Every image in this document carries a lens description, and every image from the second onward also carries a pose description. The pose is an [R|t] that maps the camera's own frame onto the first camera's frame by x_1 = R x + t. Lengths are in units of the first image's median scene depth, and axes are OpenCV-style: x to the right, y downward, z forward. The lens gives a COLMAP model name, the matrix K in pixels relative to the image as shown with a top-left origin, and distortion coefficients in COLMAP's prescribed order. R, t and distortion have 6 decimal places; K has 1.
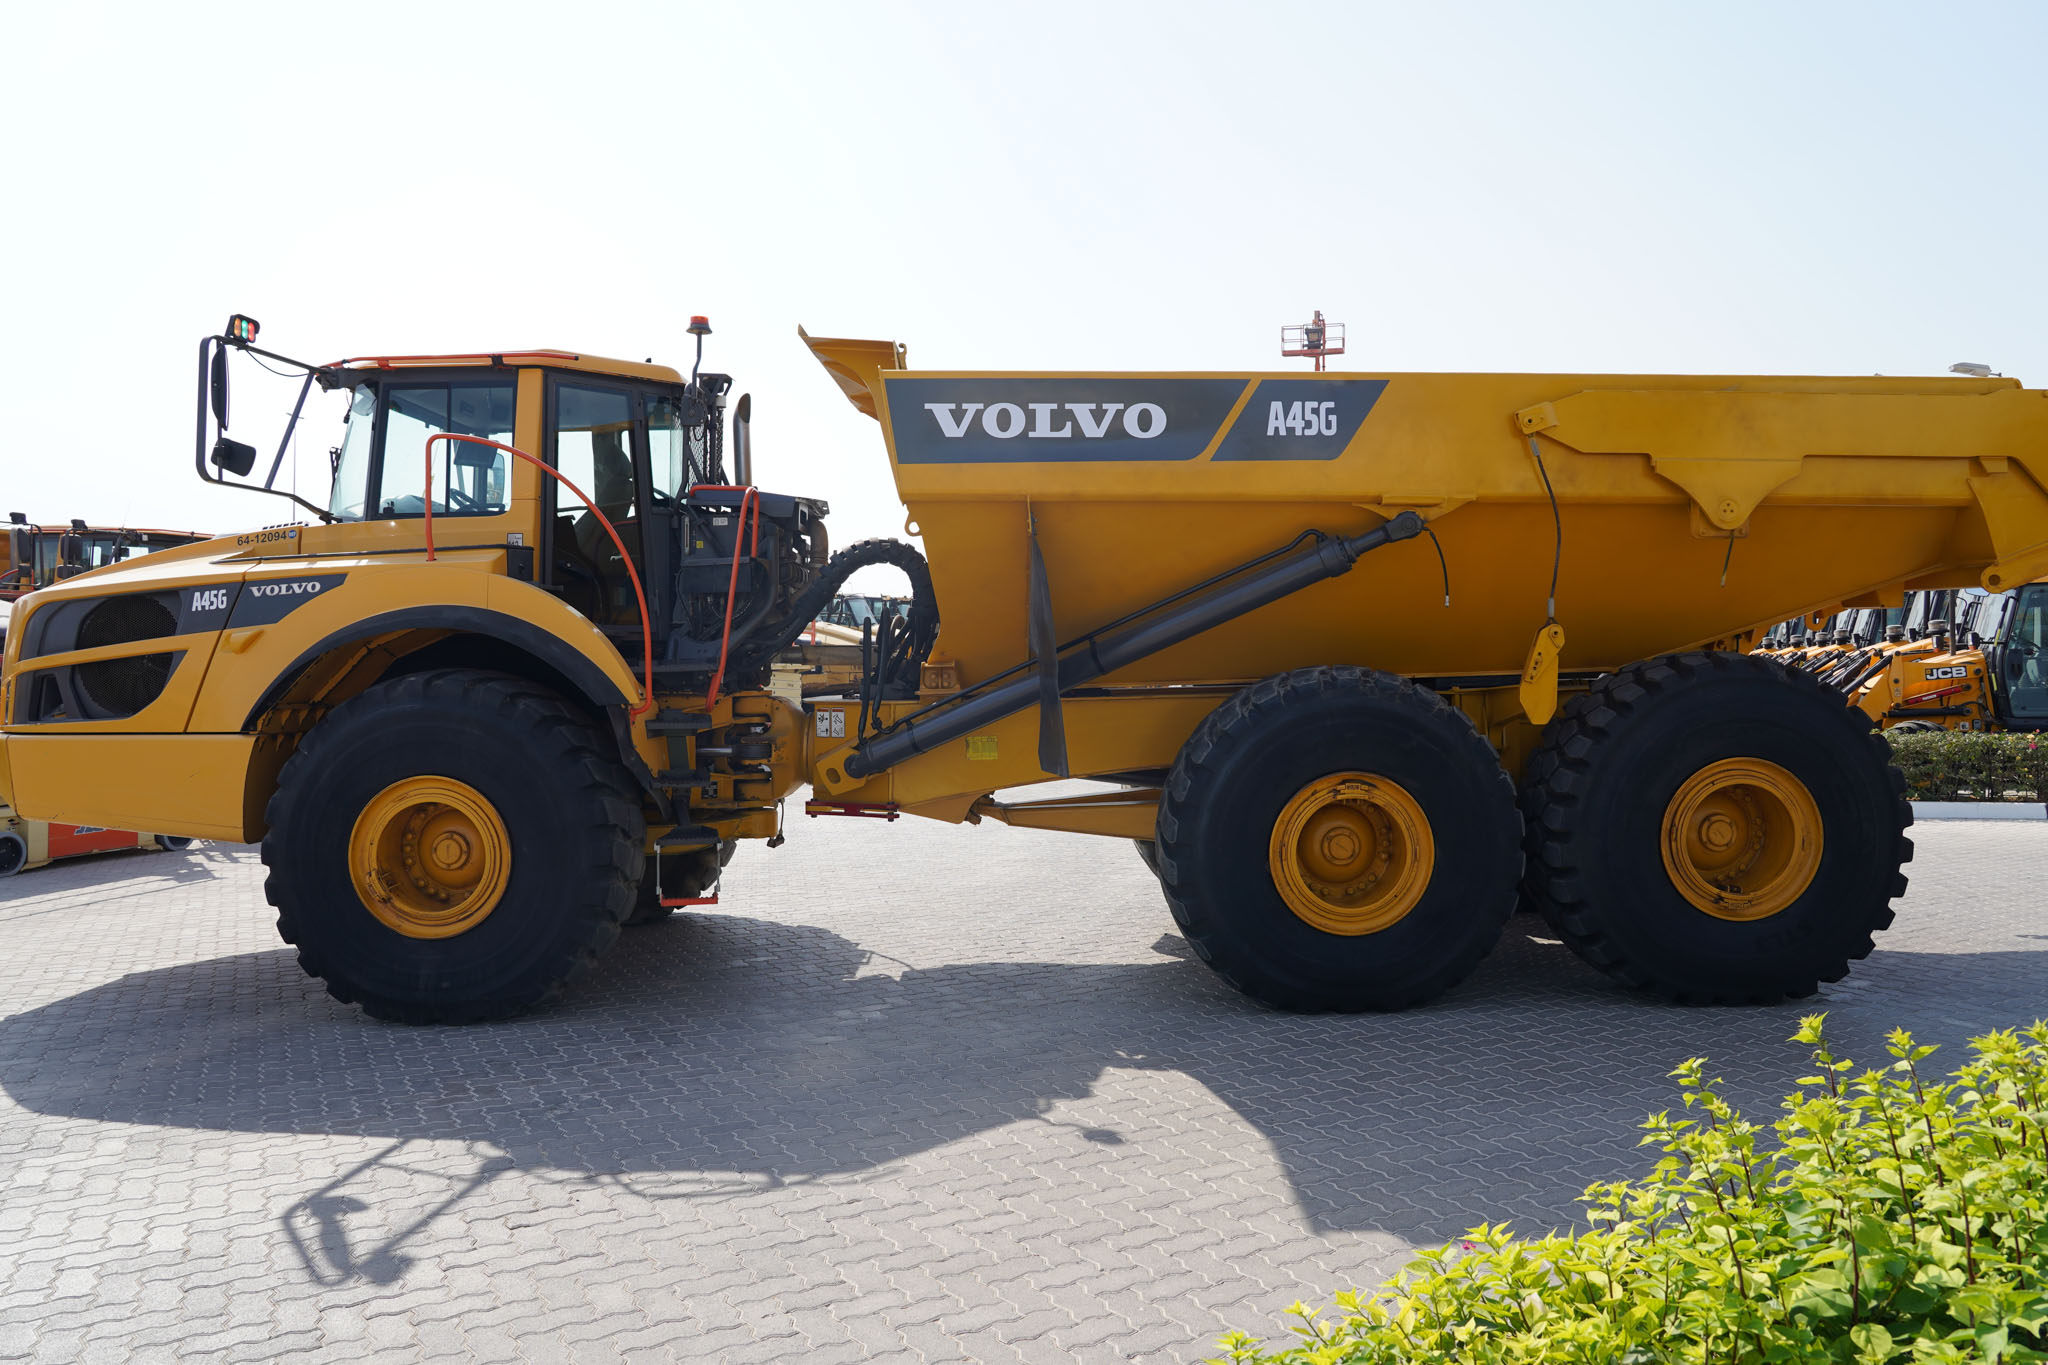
lens RADIAL K [[1389.2, 0, 1023.7], [0, 1389.2, 669.7], [0, 0, 1]] dist [-0.034543, 0.015918]
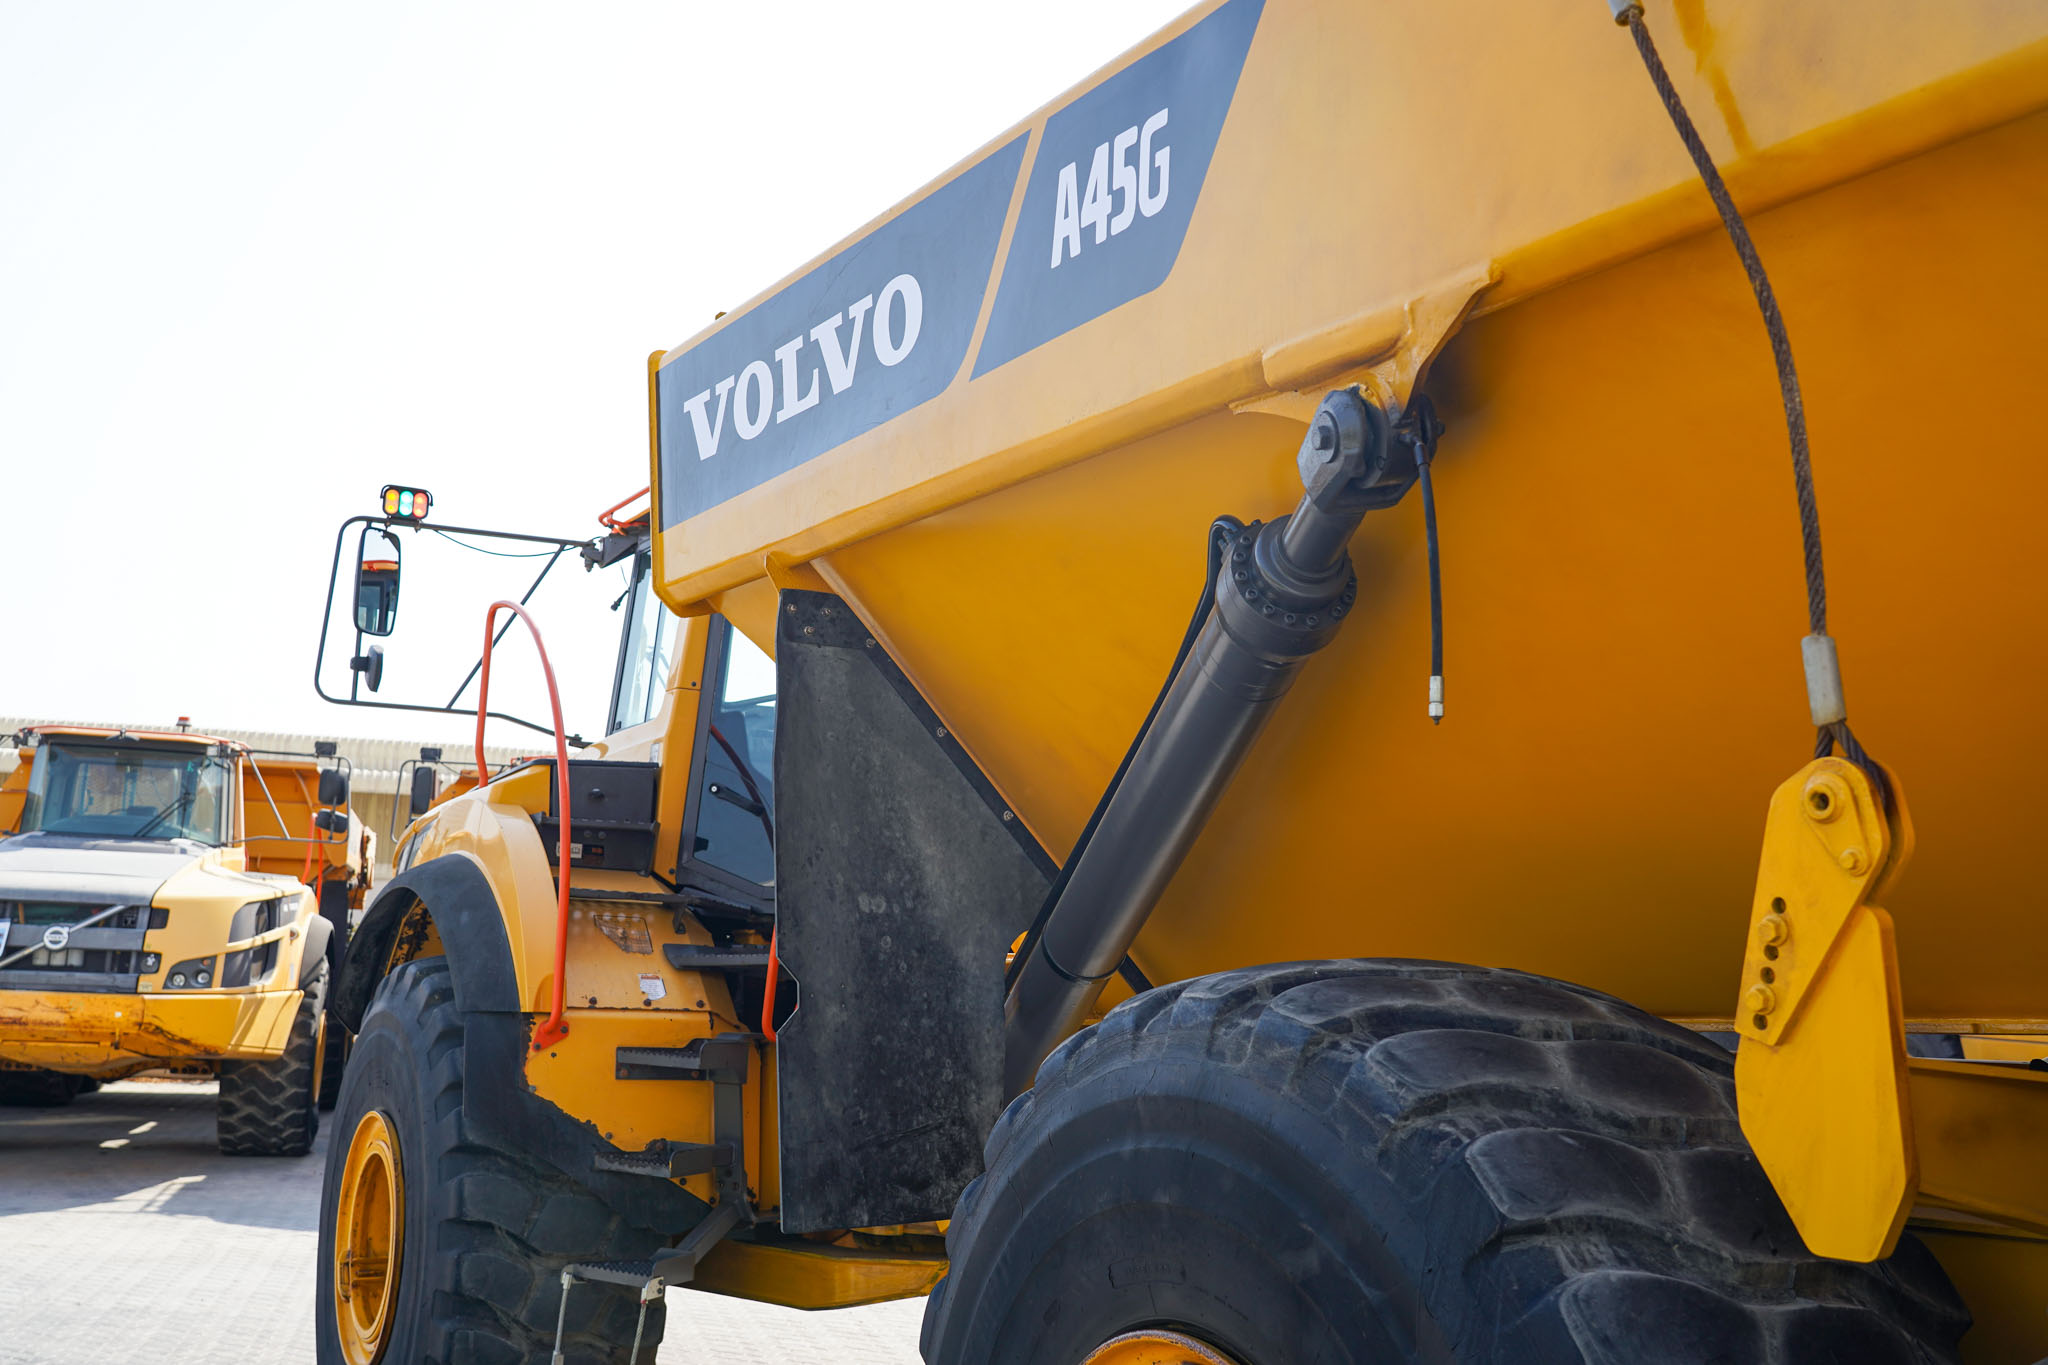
lens RADIAL K [[2043.8, 0, 1036.4], [0, 2043.8, 670.7], [0, 0, 1]] dist [0.038573, -0.020761]
pose [[0.514344, -0.111076, -0.850360, 0.586006], [-0.038330, 0.987608, -0.152188, 0.005471], [0.856727, 0.110871, 0.503713, 0.746721]]
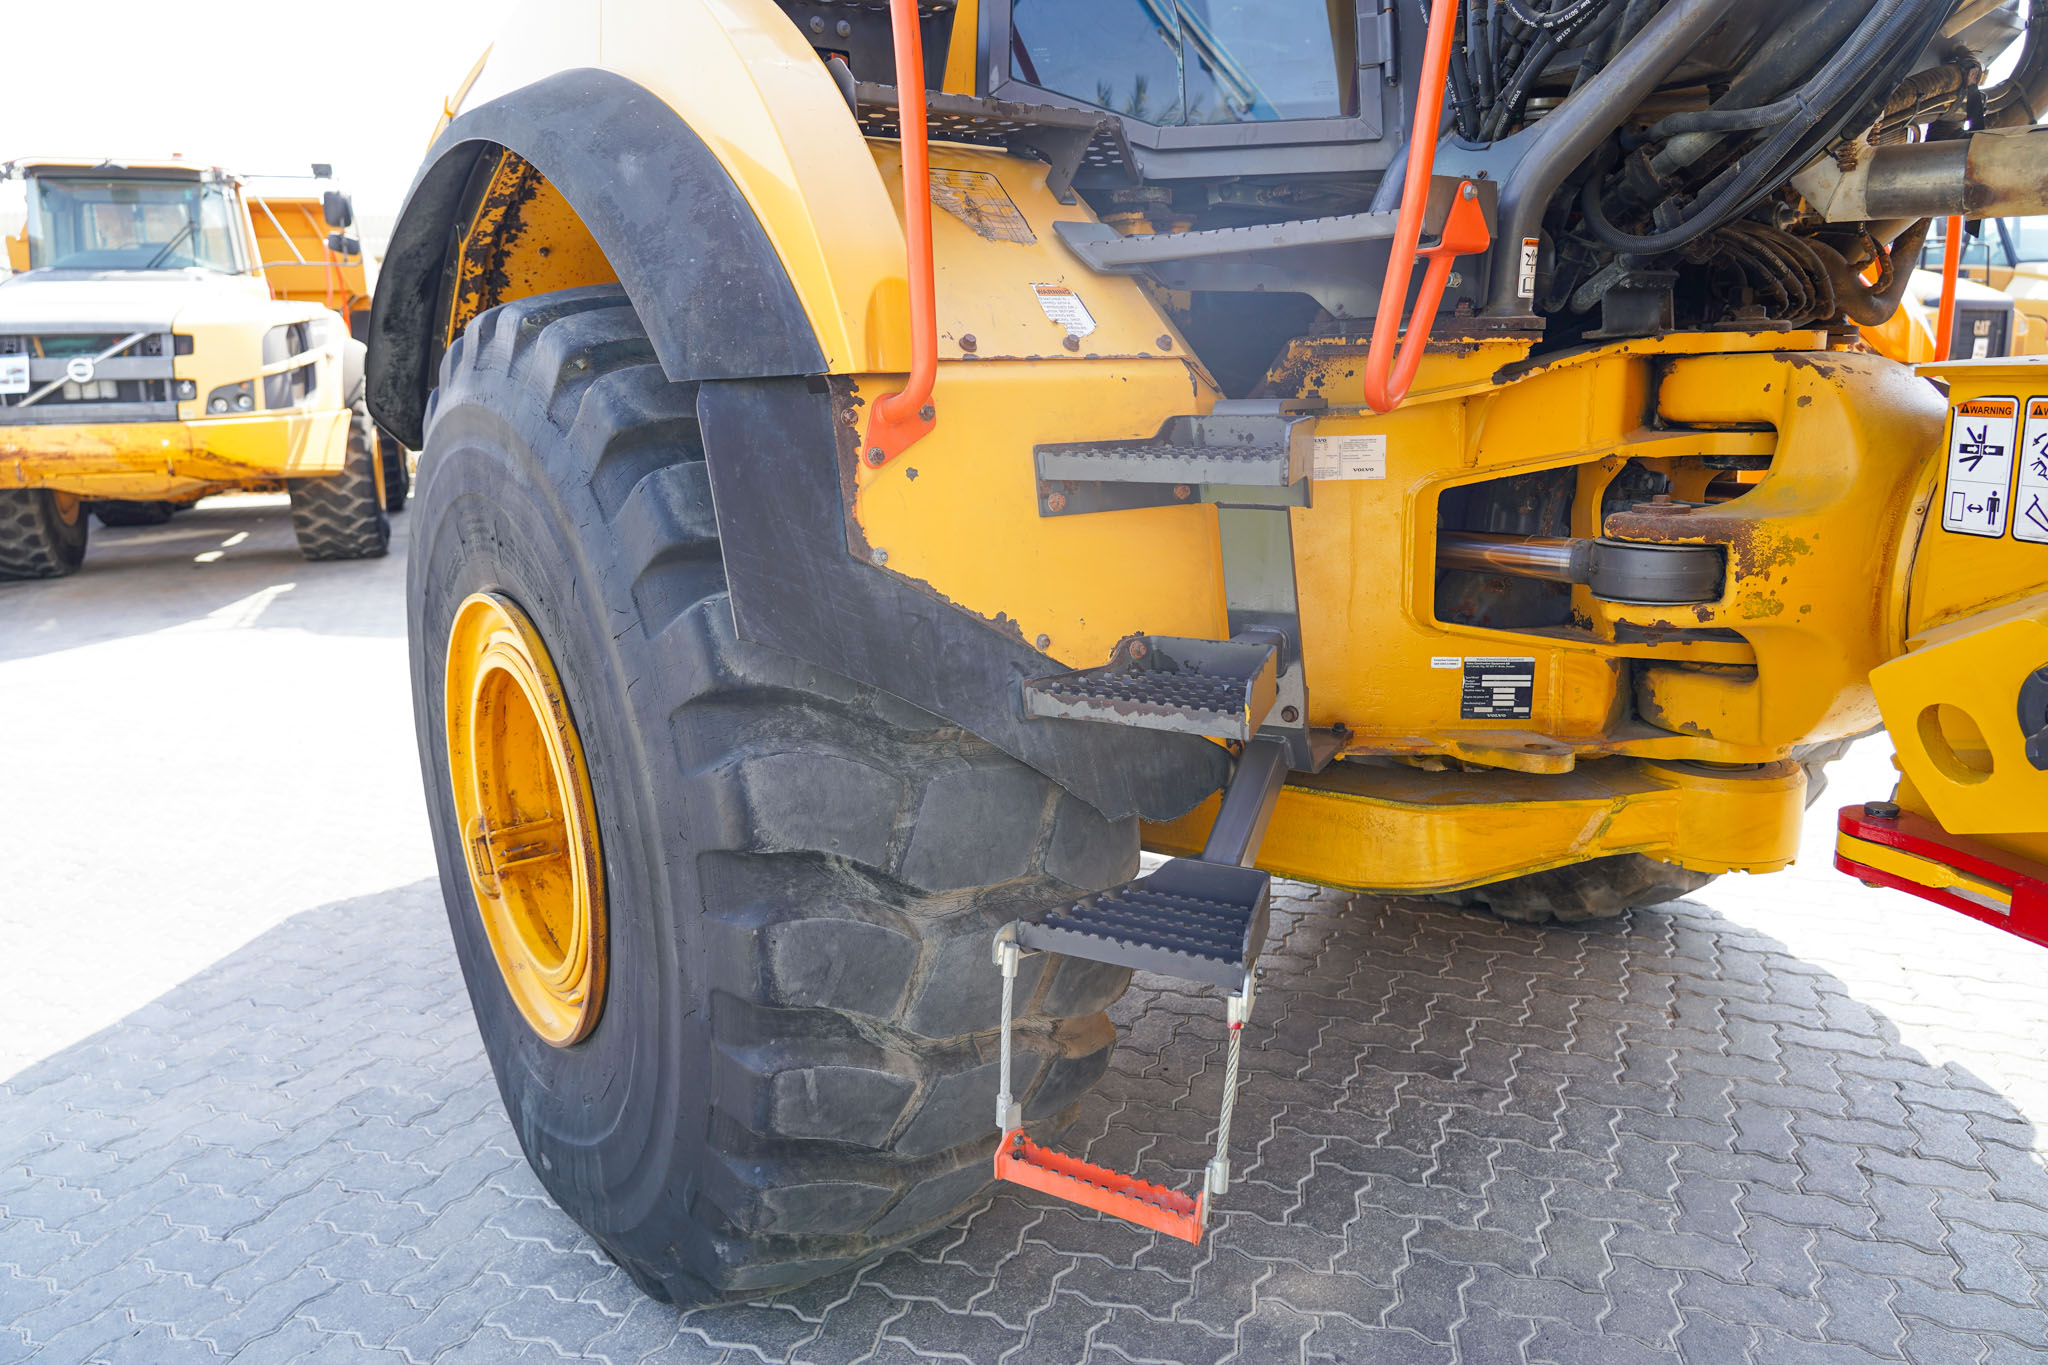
lens RADIAL K [[1387.6, 0, 1022.9], [0, 1387.6, 669.5], [0, 0, 1]] dist [-0.025171, 0.014422]
pose [[0.599453, 0.151387, -0.785963, -0.073483], [0.021984, 0.978466, 0.205233, 0.025987], [0.800108, -0.140306, 0.583216, 0.895512]]
